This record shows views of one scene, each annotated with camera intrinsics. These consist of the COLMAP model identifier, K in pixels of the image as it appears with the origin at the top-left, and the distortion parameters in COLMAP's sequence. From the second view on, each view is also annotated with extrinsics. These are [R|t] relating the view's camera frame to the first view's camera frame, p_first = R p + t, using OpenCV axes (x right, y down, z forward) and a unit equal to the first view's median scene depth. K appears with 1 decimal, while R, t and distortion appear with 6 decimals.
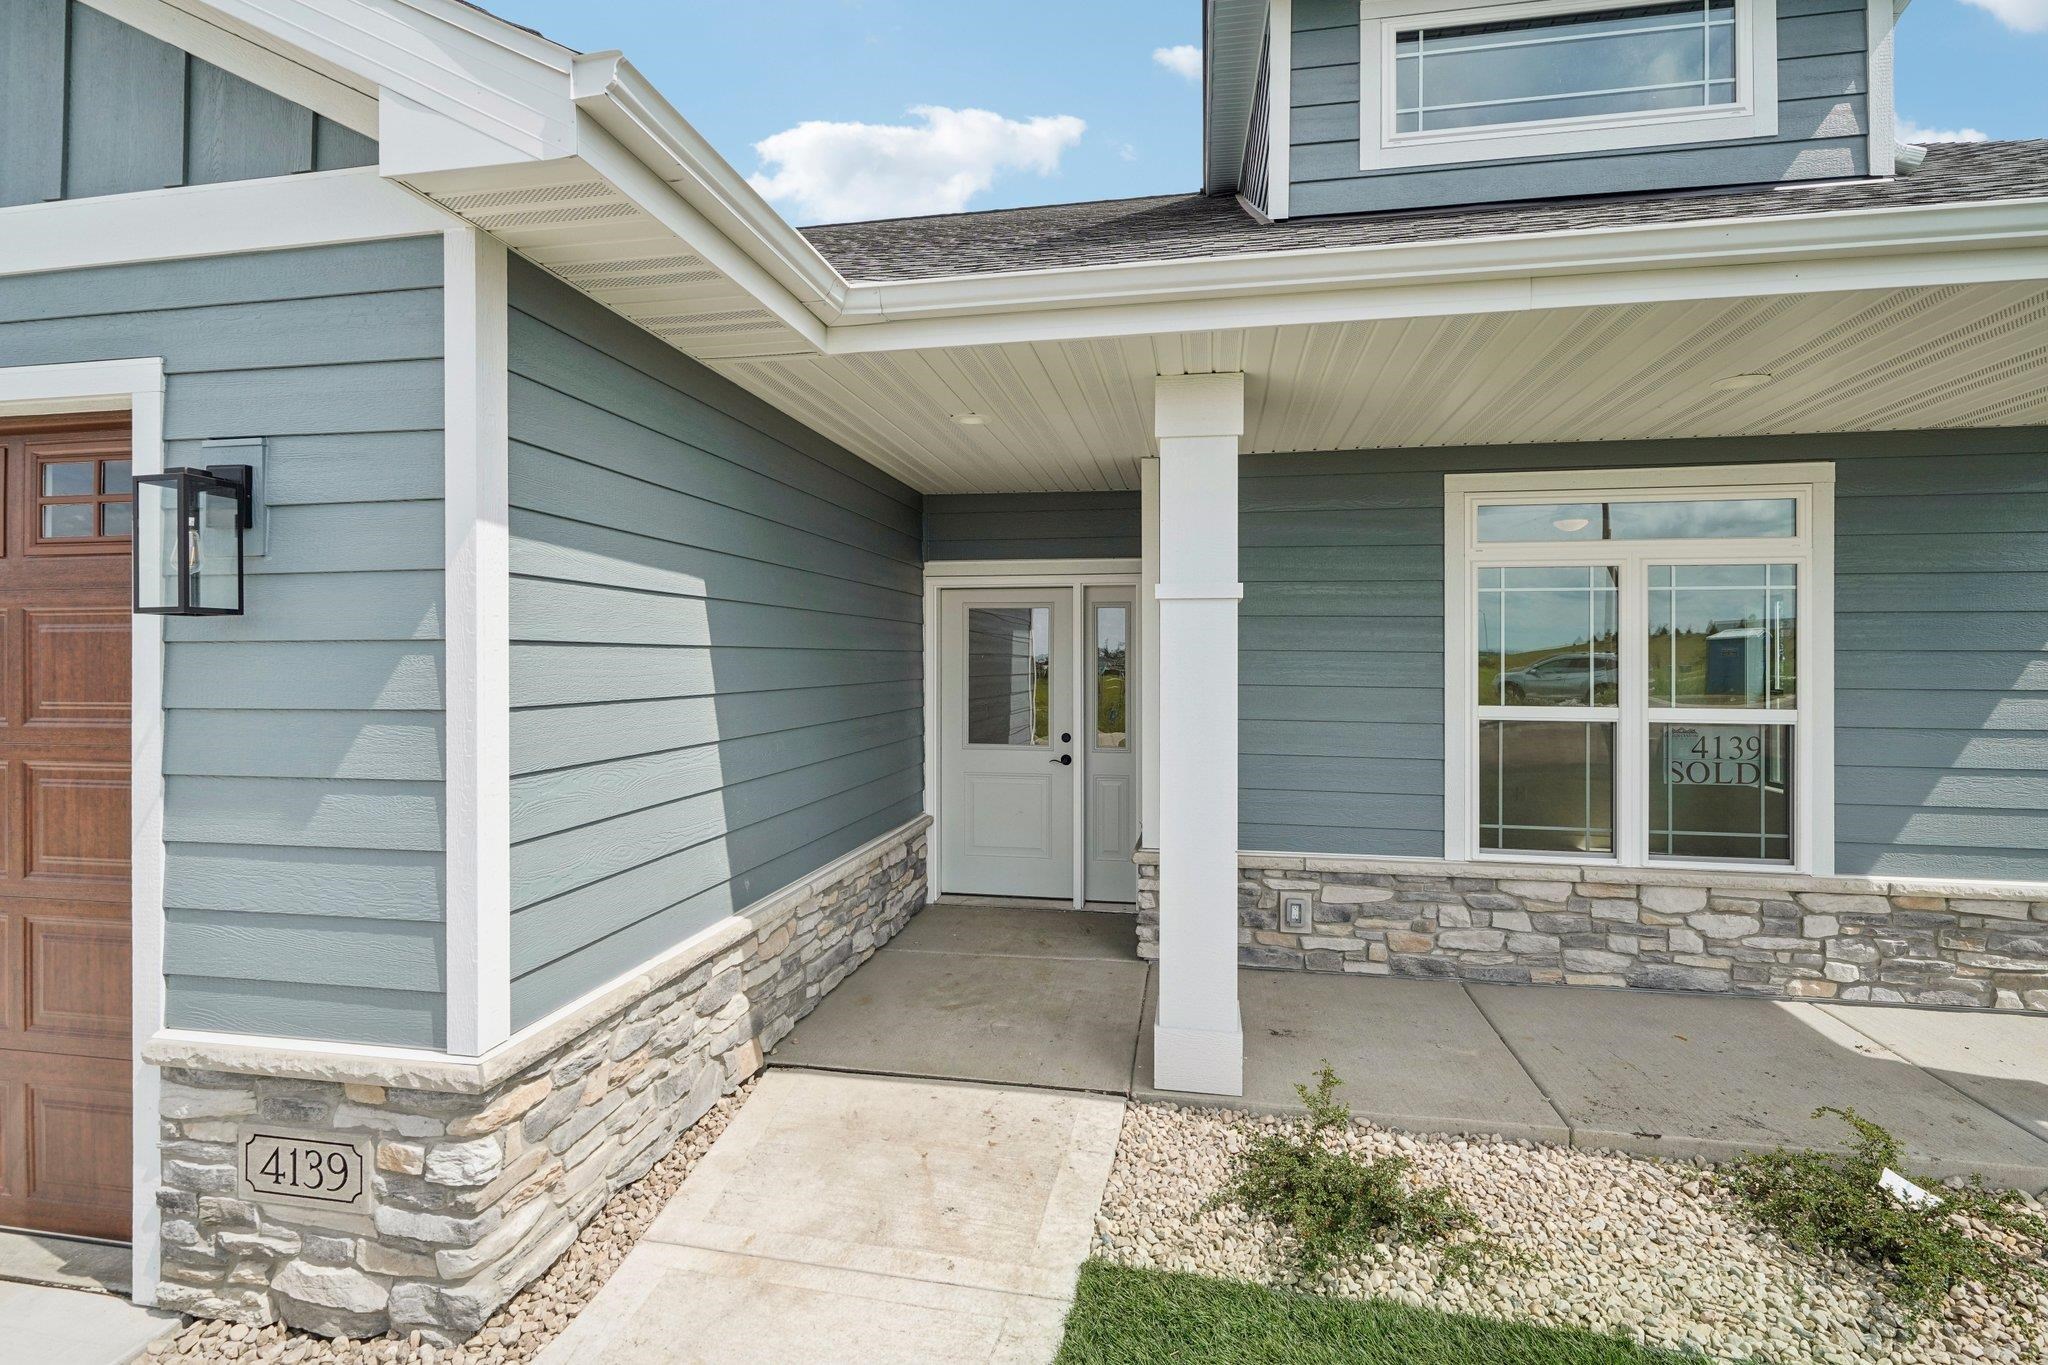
lens RADIAL K [[981.8, 0, 1025.5], [0, 981.8, 660.3], [0, 0, 1]] dist [0.001200, -0.000113]
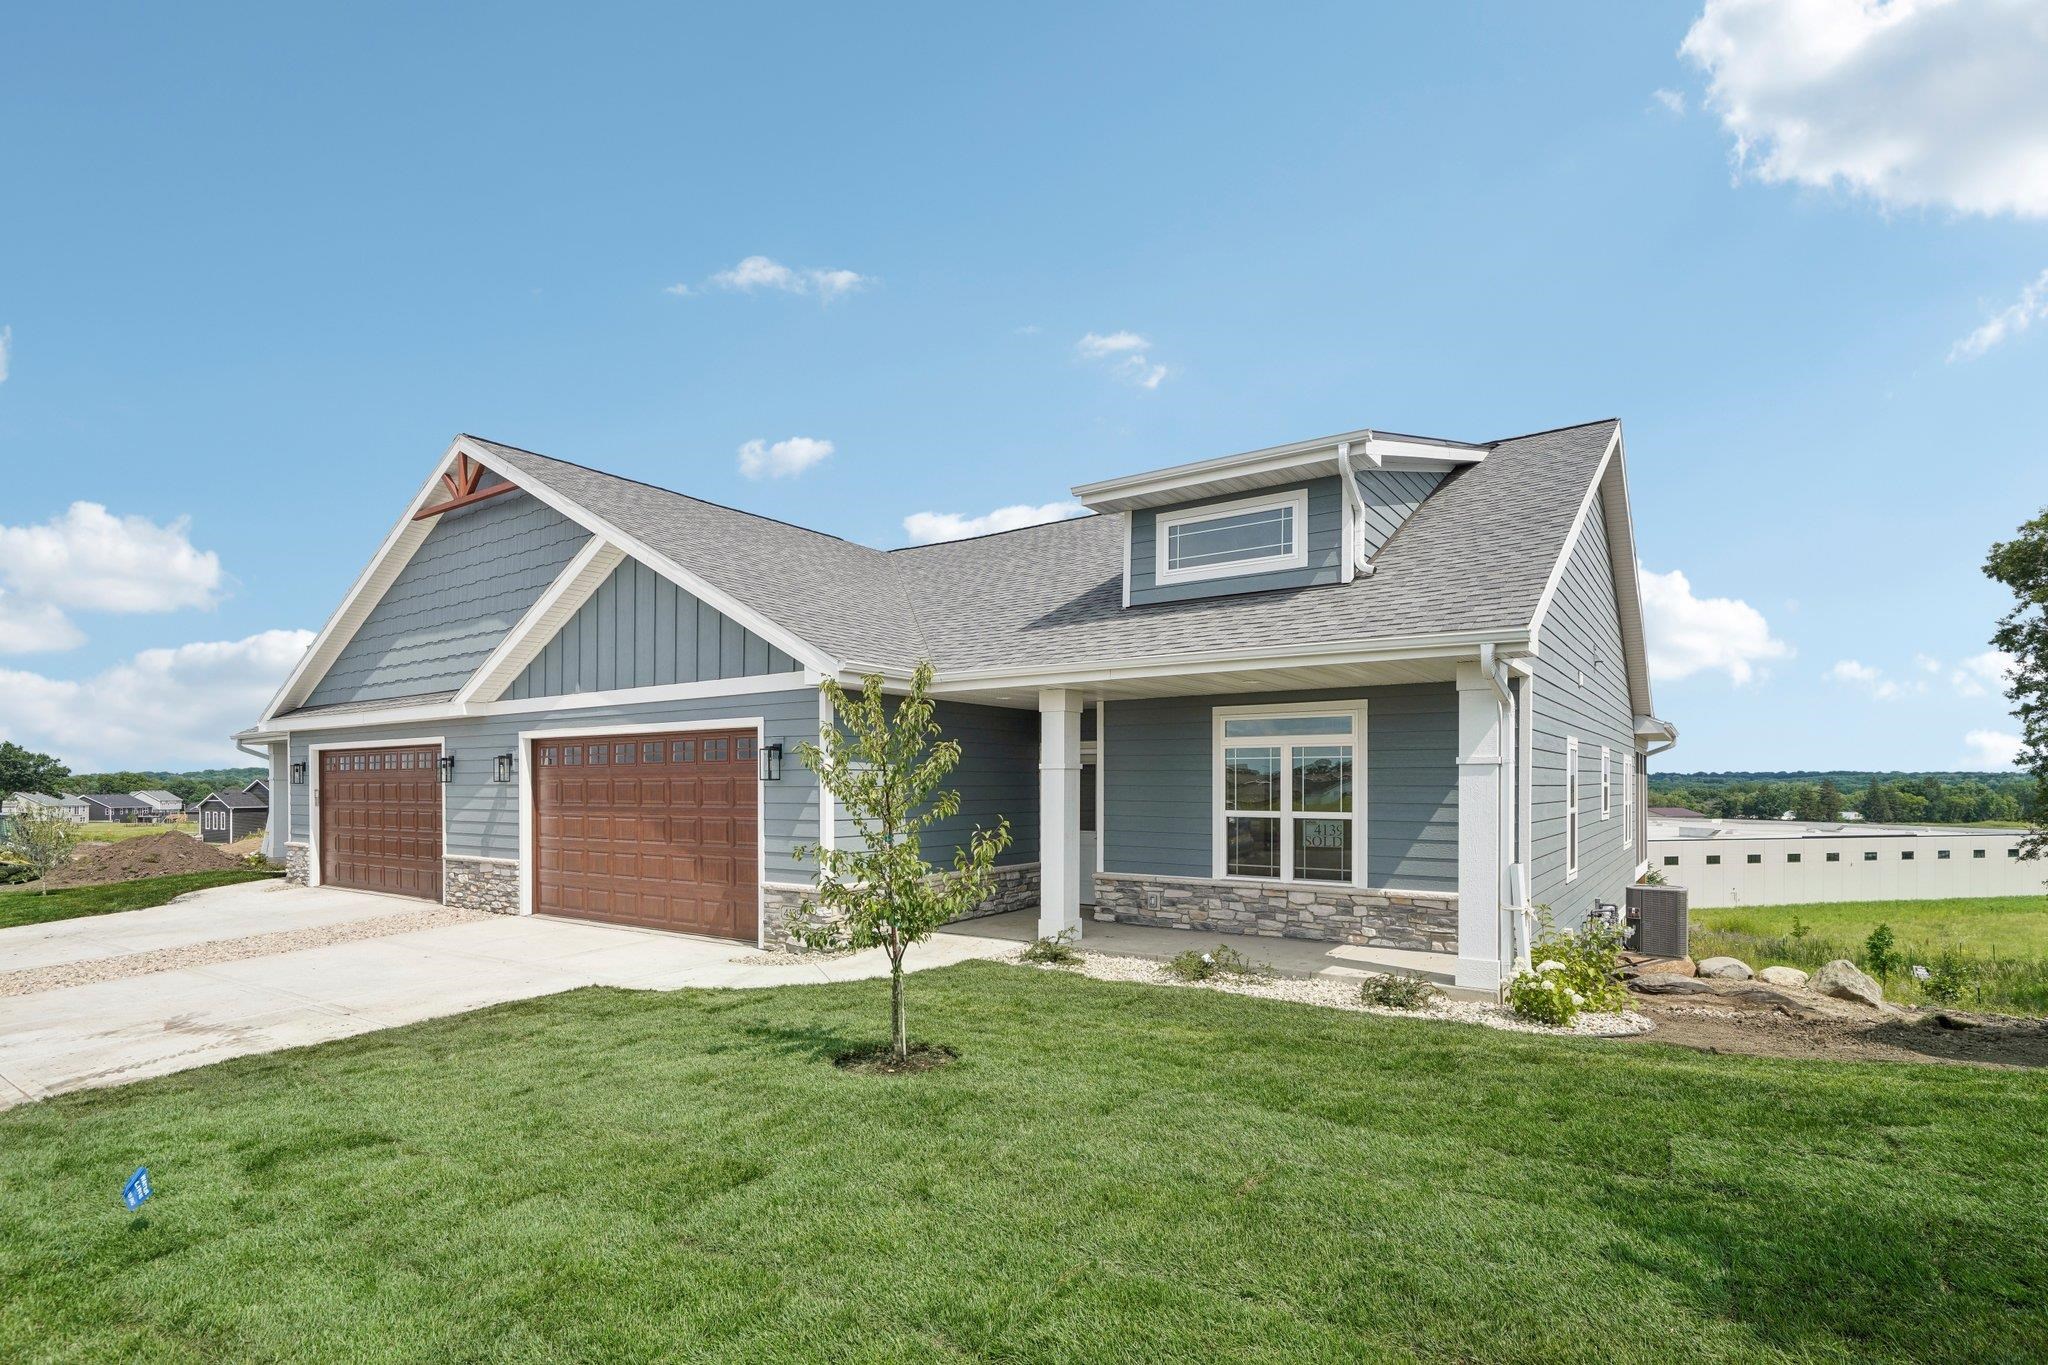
lens RADIAL K [[991.7, 0, 1024.5], [0, 991.7, 778.2], [0, 0, 1]] dist [-0.001780, -0.000138]
pose [[0.911950, -0.005288, -0.410268, 1.033675], [0.002673, 0.999972, -0.006947, -0.013020], [0.410294, 0.005238, 0.911938, -1.329389]]
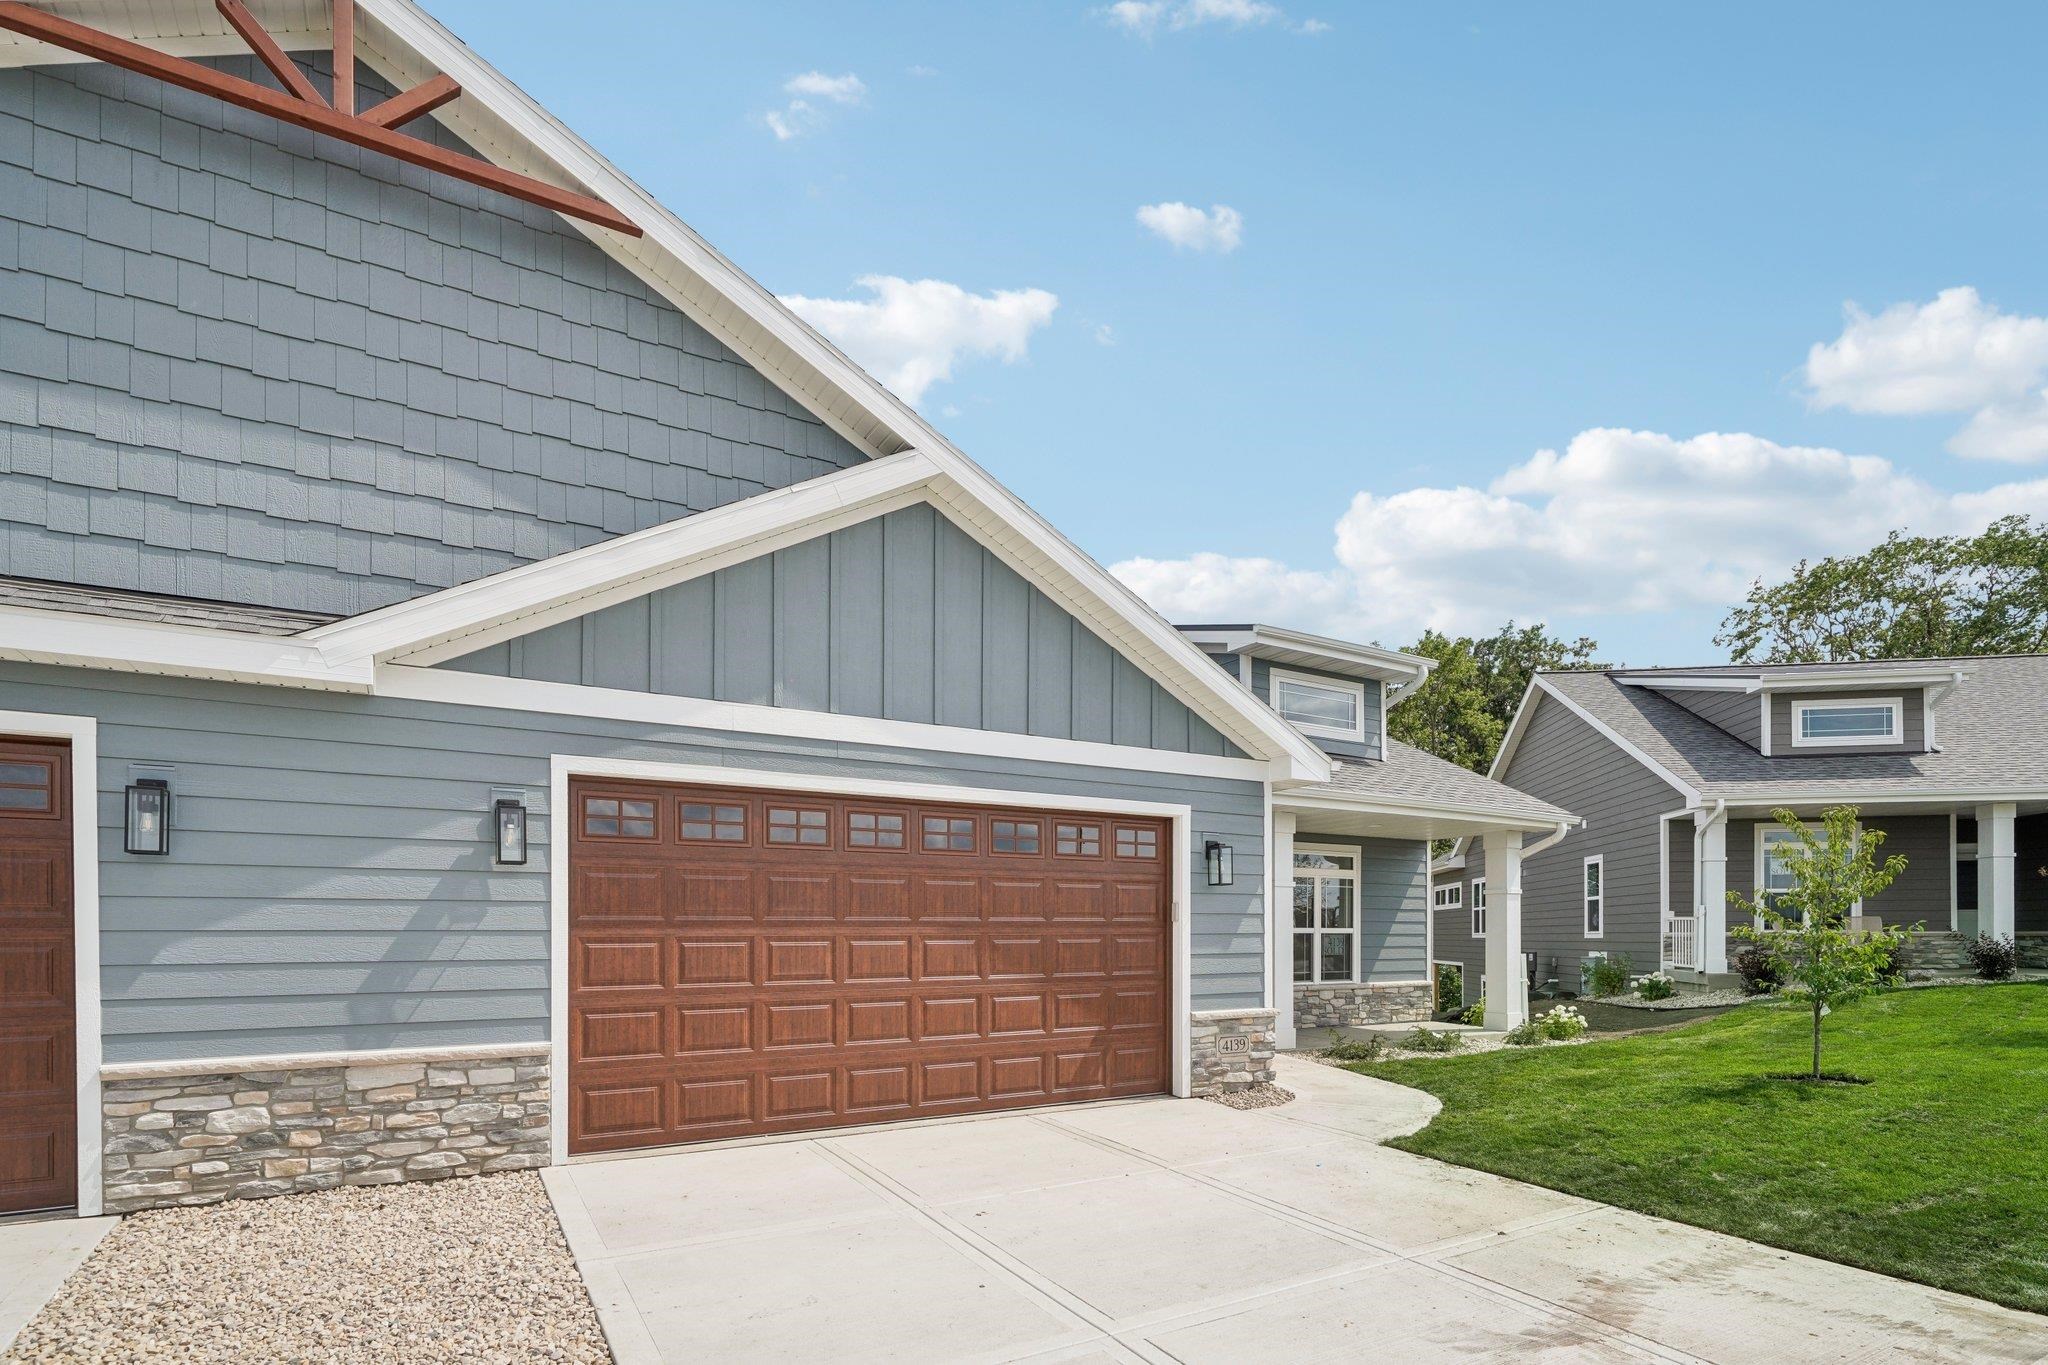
lens RADIAL K [[1012.0, 0, 1024.8], [0, 1012.0, 949.3], [0, 0, 1]] dist [0.002887, 0.000123]
pose [[0.755569, -0.012080, 0.654957, -1.993619], [0.004339, 0.999900, 0.013436, 0.068245], [-0.655054, -0.007309, 0.755546, -0.674509]]
